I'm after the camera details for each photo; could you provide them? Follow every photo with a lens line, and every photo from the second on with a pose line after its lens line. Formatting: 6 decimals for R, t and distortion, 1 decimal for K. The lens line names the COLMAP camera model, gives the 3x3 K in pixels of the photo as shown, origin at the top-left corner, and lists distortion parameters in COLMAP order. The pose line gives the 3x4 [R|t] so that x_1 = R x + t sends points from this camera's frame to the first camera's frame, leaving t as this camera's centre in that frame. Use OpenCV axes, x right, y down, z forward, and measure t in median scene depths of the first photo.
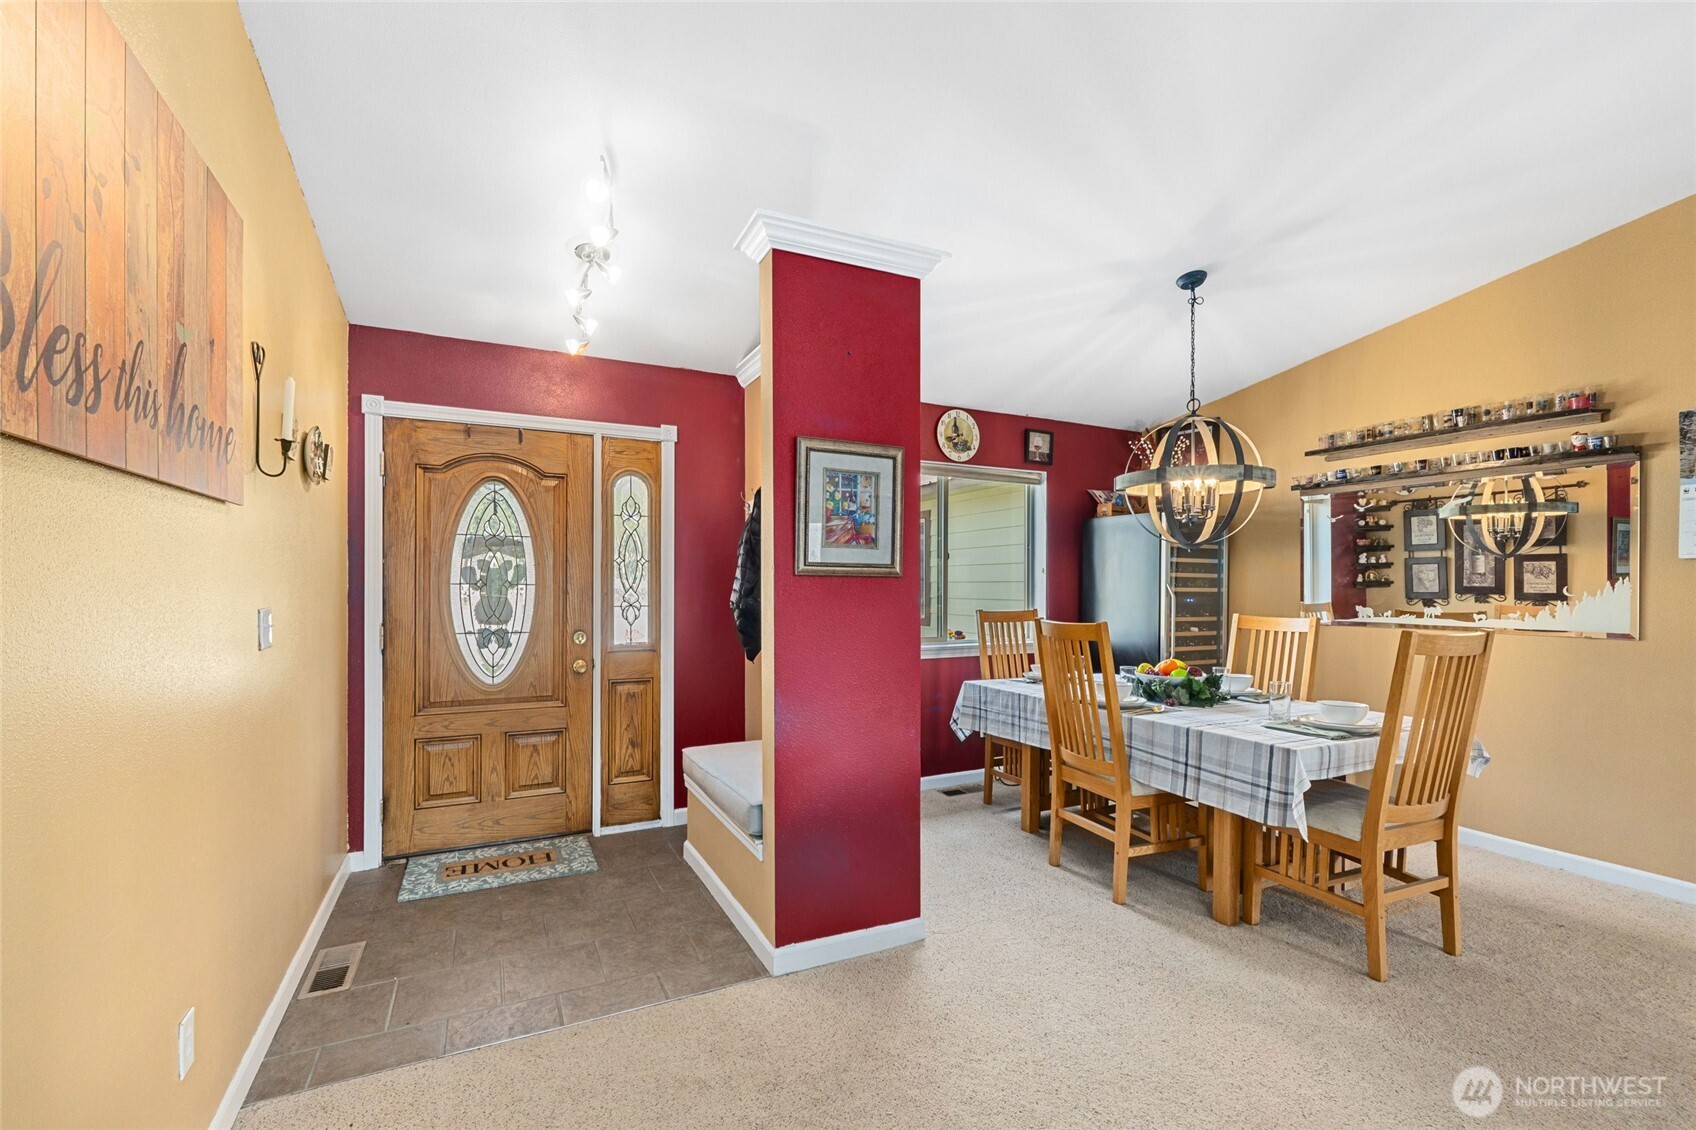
lens RADIAL K [[721.7, 0, 850.7], [0, 721.7, 588.1], [0, 0, 1]] dist [-0.000541, -0.000330]
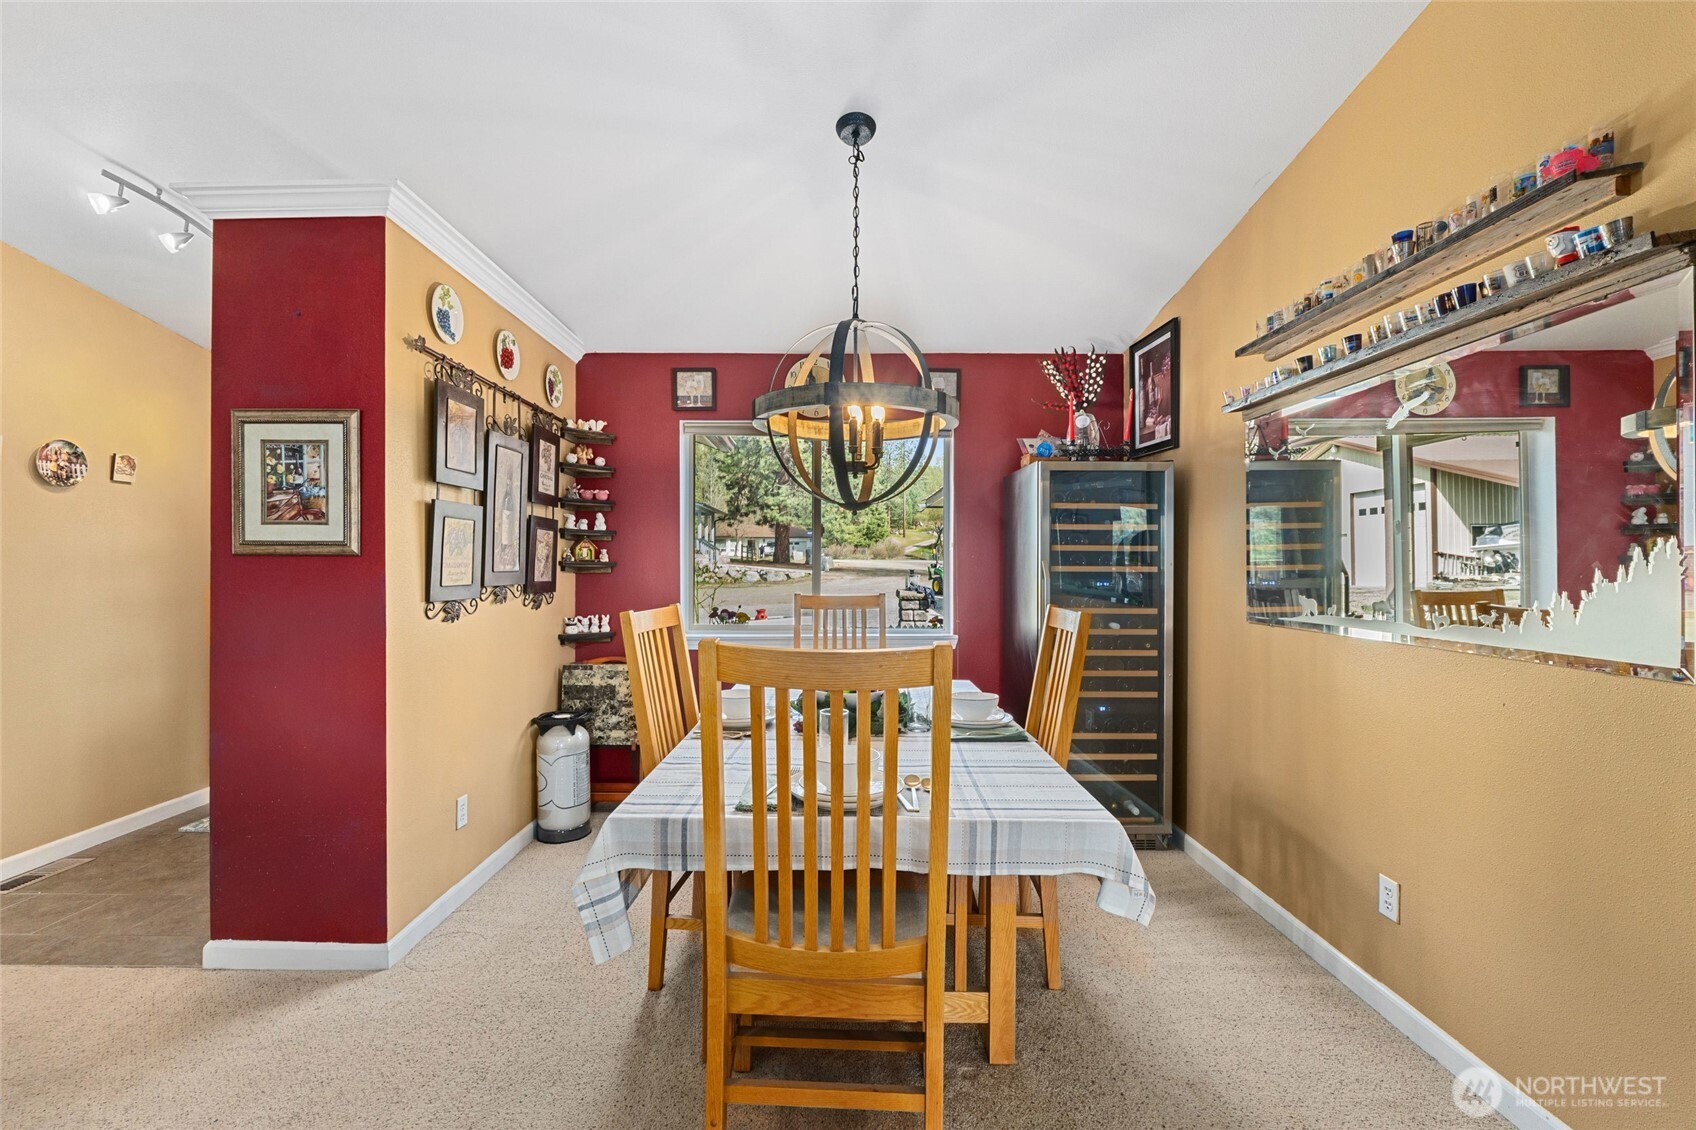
lens RADIAL K [[716.4, 0, 849.2], [0, 716.4, 571.2], [0, 0, 1]] dist [-0.002858, -0.000463]
pose [[0.897291, -0.001146, -0.441438, 0.751975], [0.002559, 0.999993, 0.002606, 0.002284], [0.441433, -0.003468, 0.897288, 0.359324]]
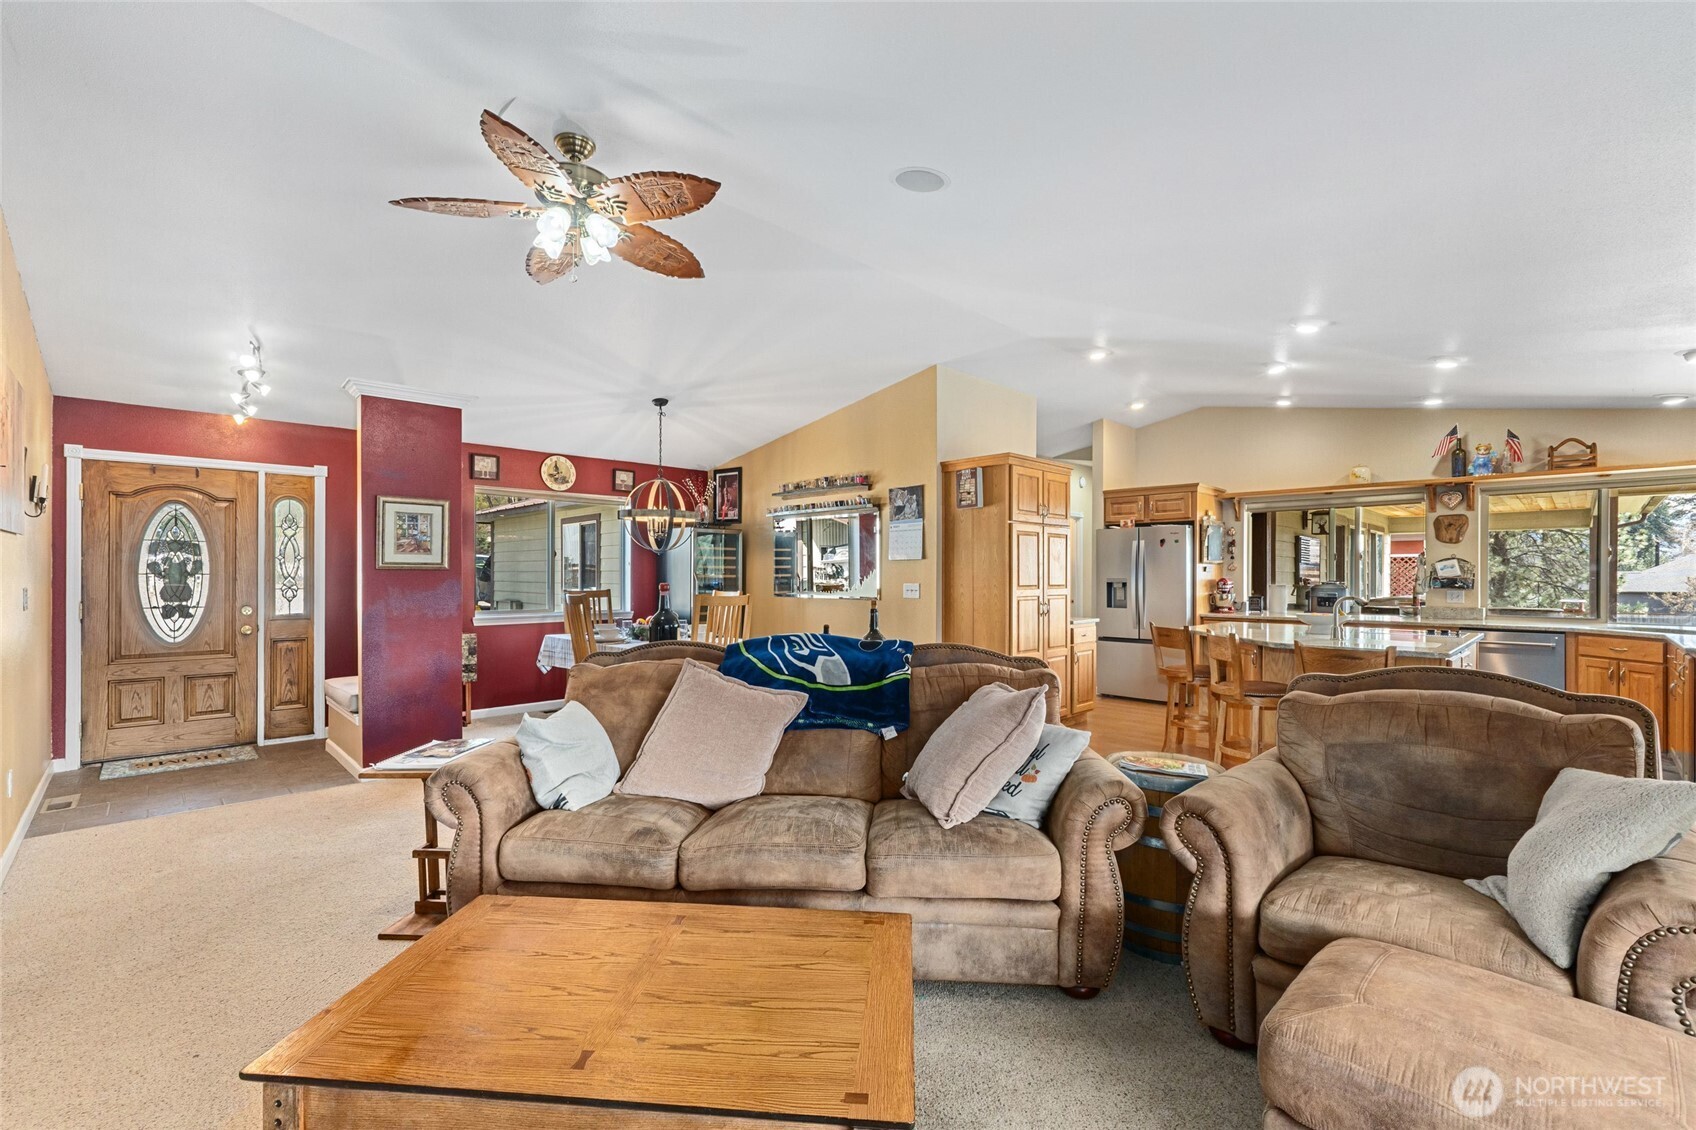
lens RADIAL K [[716.4, 0, 849.2], [0, 716.4, 571.2], [0, 0, 1]] dist [-0.002858, -0.000463]
pose [[0.953689, -0.001630, 0.300790, 0.374857], [0.003346, 0.999981, -0.005190, 0.000733], [-0.300776, 0.005956, 0.953676, -0.795321]]
